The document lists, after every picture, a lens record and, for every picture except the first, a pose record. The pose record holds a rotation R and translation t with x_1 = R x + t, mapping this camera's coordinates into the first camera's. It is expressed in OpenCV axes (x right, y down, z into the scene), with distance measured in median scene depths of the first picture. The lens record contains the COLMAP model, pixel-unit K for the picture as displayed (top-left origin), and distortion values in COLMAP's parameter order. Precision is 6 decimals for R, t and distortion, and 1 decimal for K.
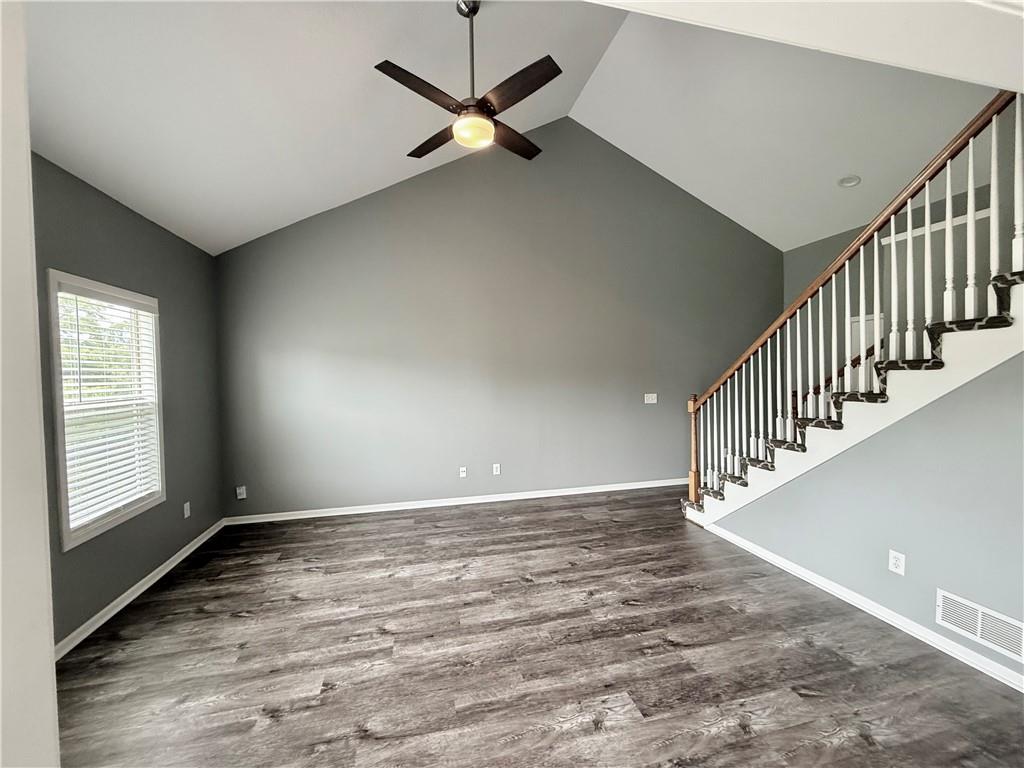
lens RADIAL K [[406.6, 0, 508.8], [0, 406.6, 383.0], [0, 0, 1]] dist [0.000432, 0.000310]
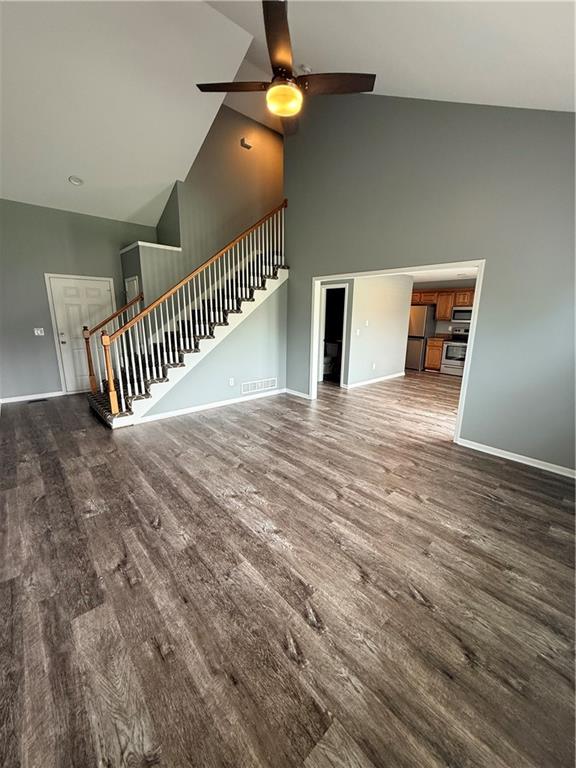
lens RADIAL K [[305.0, 0, 290.3], [0, 305.0, 384.4], [0, 0, 1]] dist [0.000432, 0.000310]
pose [[-0.478317, -0.187215, 0.858000, -0.845109], [0.016996, 0.974856, 0.222188, -0.009509], [-0.878023, 0.120859, -0.463108, 1.264584]]
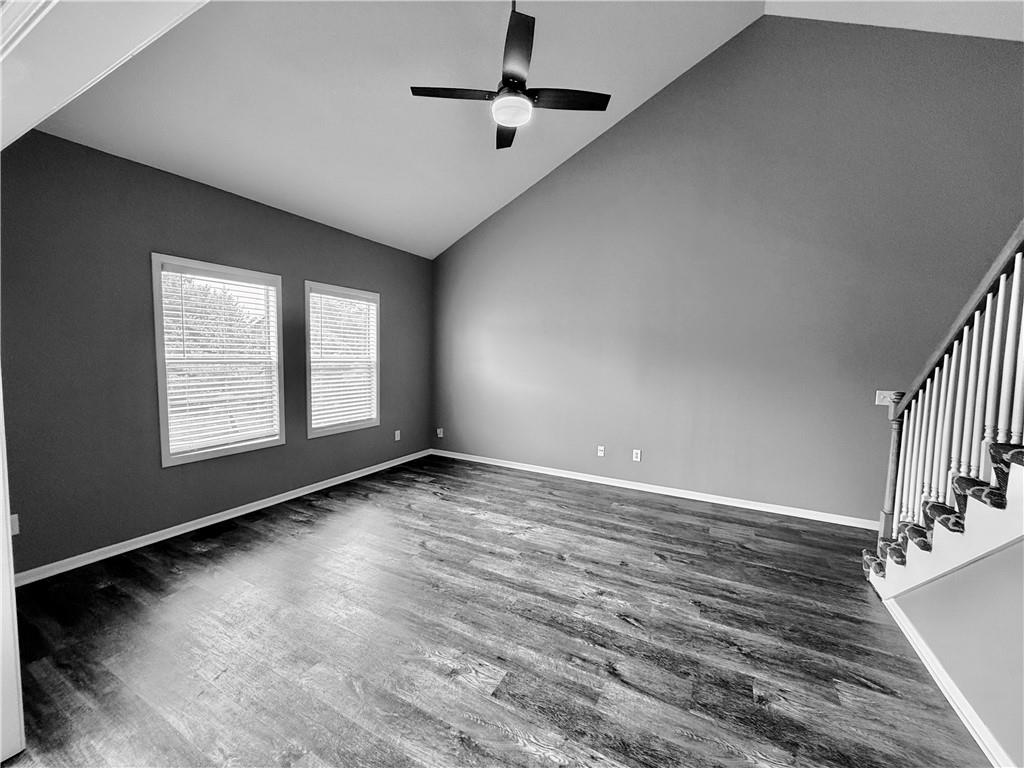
lens RADIAL K [[406.6, 0, 510.4], [0, 406.6, 381.9], [0, 0, 1]] dist [0.000432, 0.000310]
pose [[0.749358, 0.077586, -0.657604, 0.553470], [-0.052151, 0.996942, 0.058194, 0.009275], [0.660109, -0.009314, 0.751112, 0.179102]]
